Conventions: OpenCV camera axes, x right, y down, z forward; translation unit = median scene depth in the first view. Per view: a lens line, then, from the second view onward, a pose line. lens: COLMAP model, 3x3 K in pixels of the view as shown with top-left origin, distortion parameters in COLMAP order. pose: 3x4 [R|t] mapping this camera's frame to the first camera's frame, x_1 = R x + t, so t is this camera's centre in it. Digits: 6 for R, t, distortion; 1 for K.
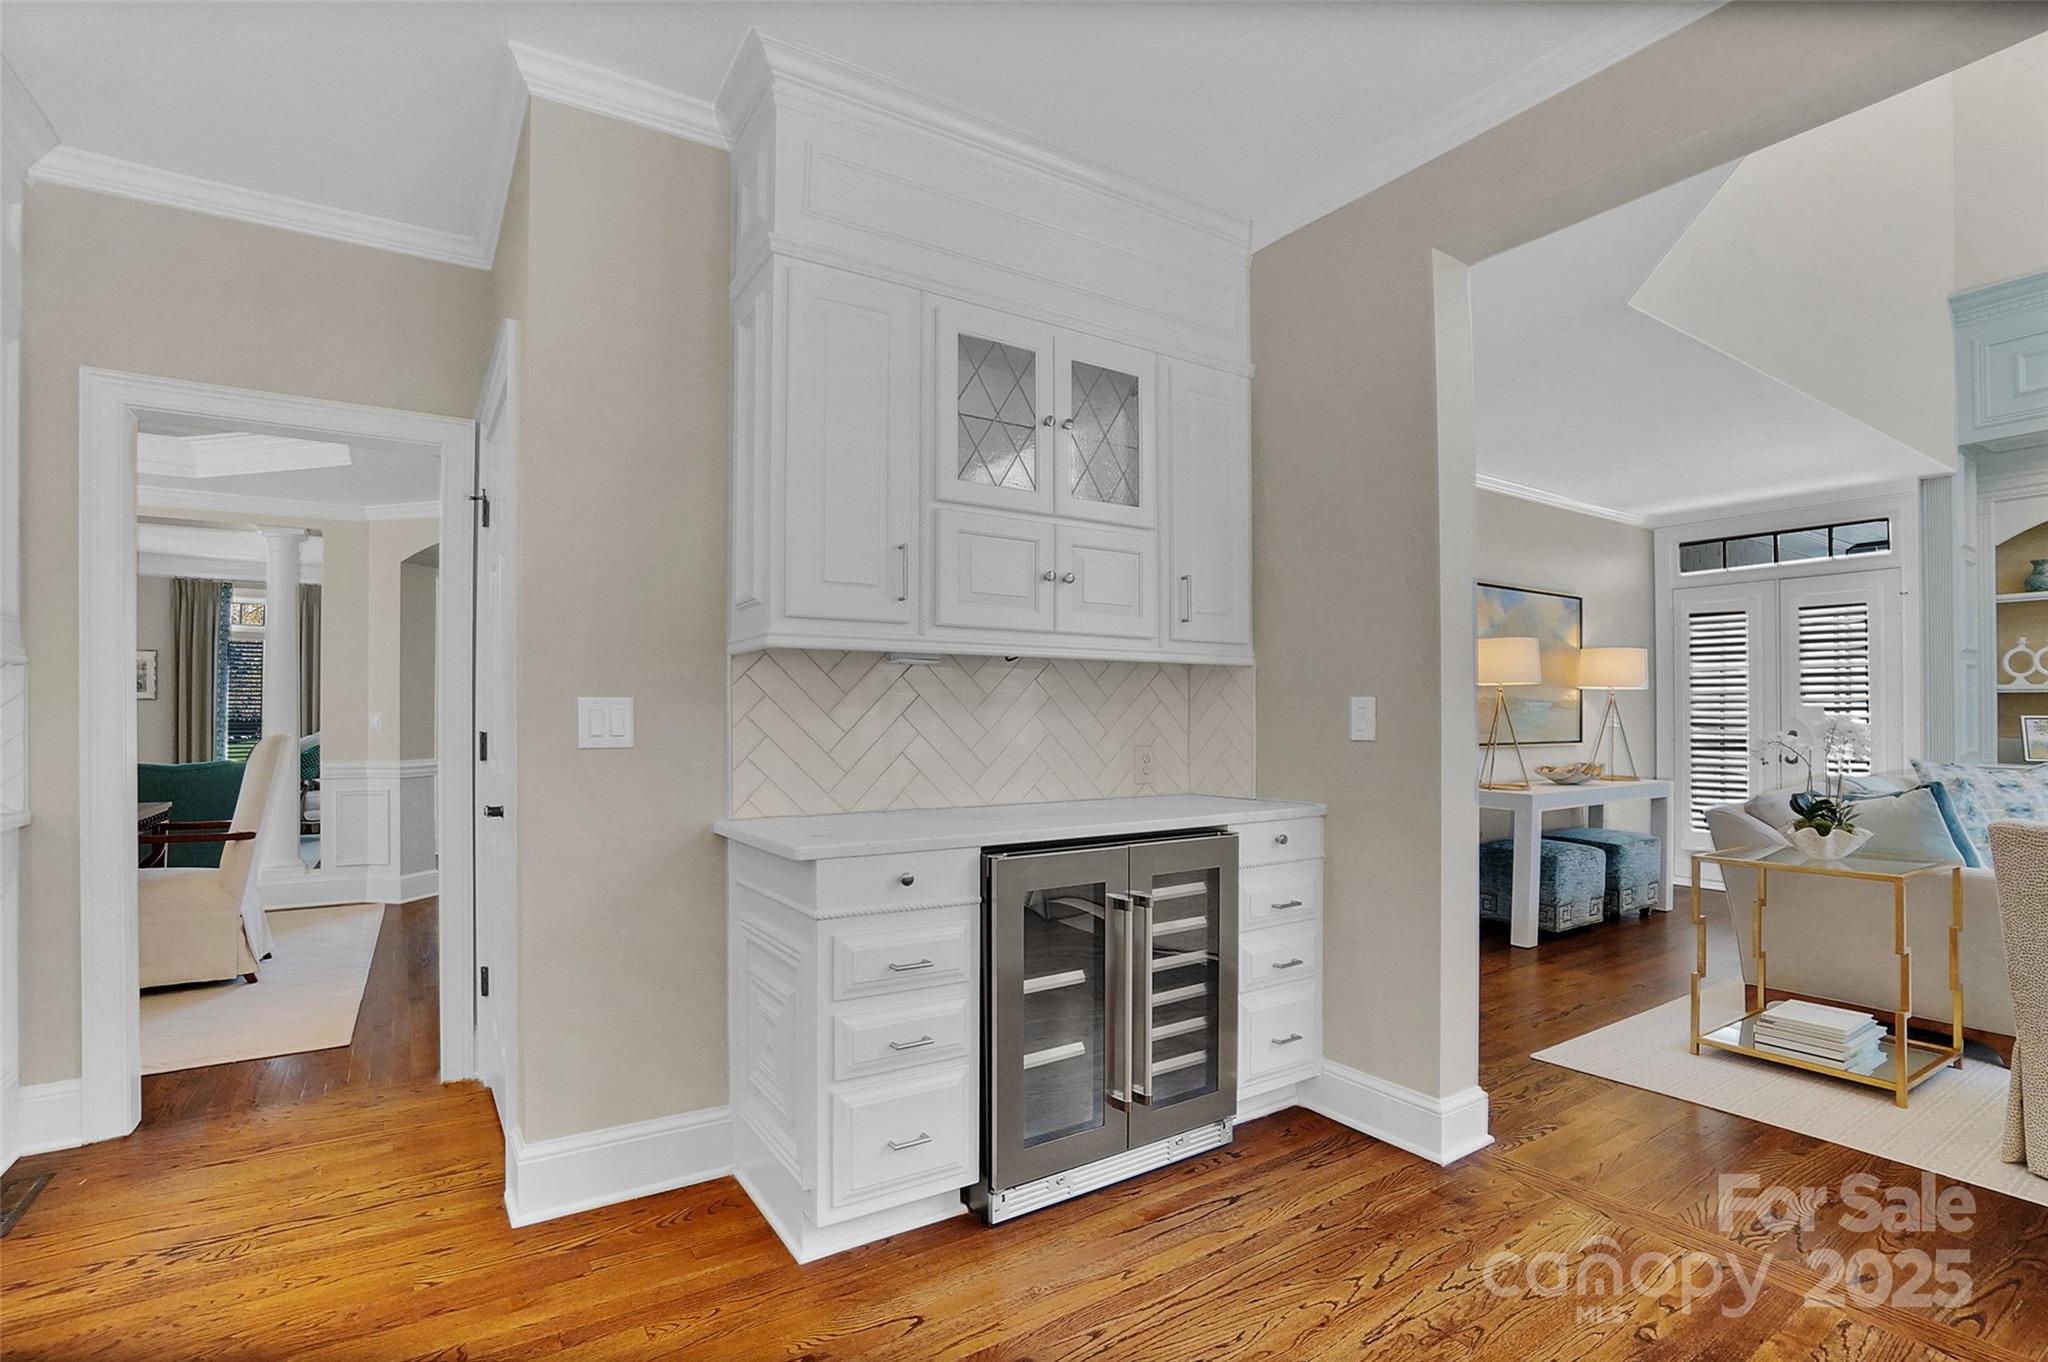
lens RADIAL K [[927.8, 0, 1016.5], [0, 927.8, 699.2], [0, 0, 1]] dist [-0.061633, 0.019048]
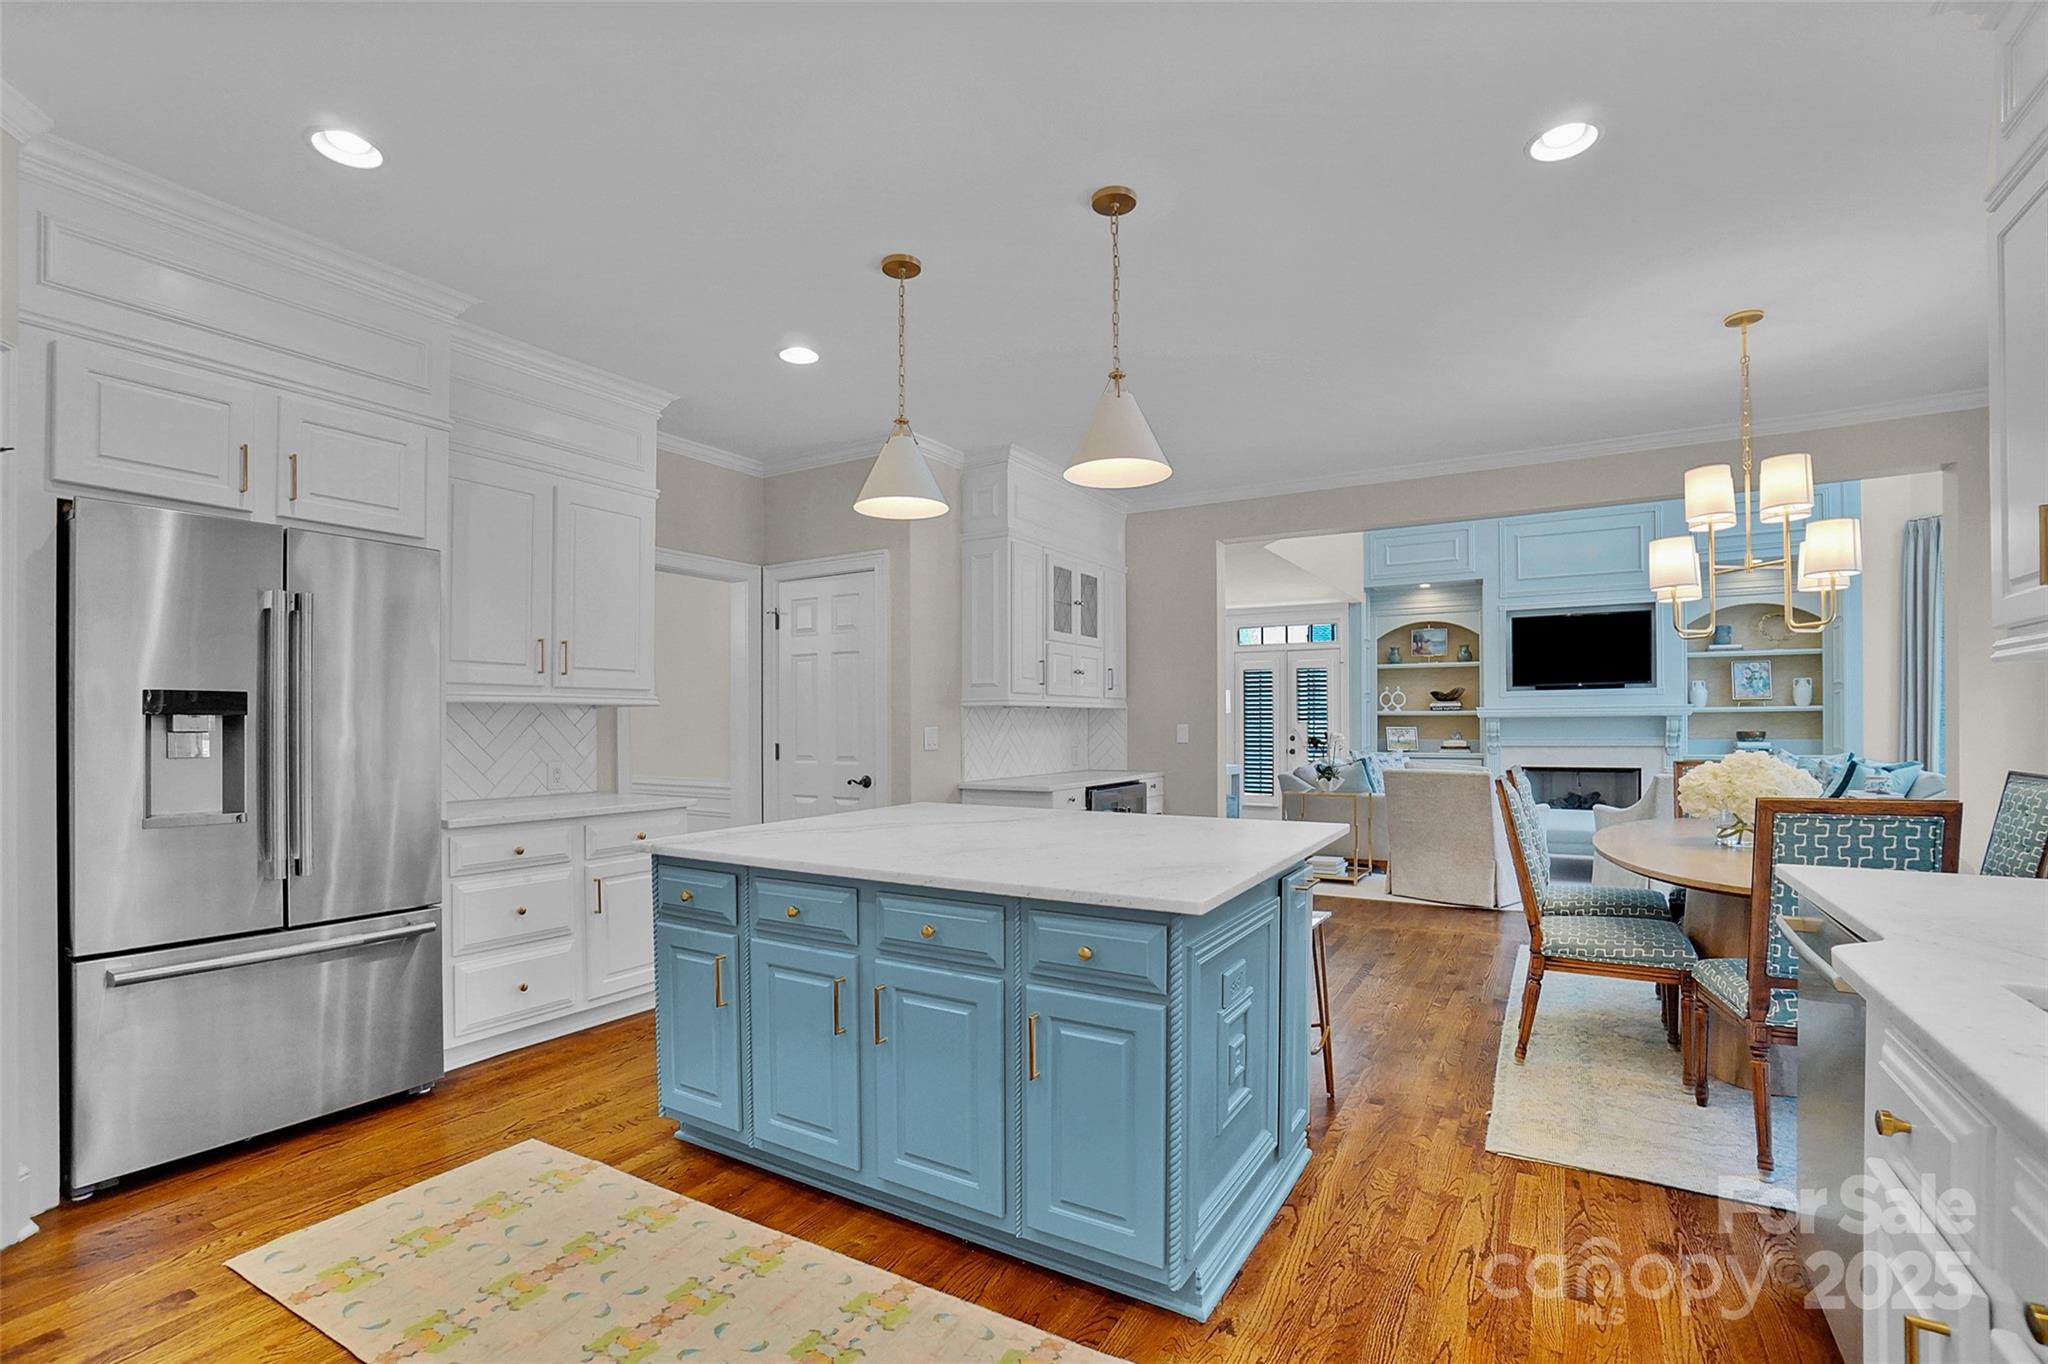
lens RADIAL K [[927.8, 0, 1016.5], [0, 927.8, 700.2], [0, 0, 1]] dist [-0.061633, 0.019048]
pose [[0.889363, 0.009620, 0.457101, -0.946126], [-0.007782, 0.999952, -0.005904, -0.040788], [-0.457136, 0.001694, 0.889395, -0.789628]]
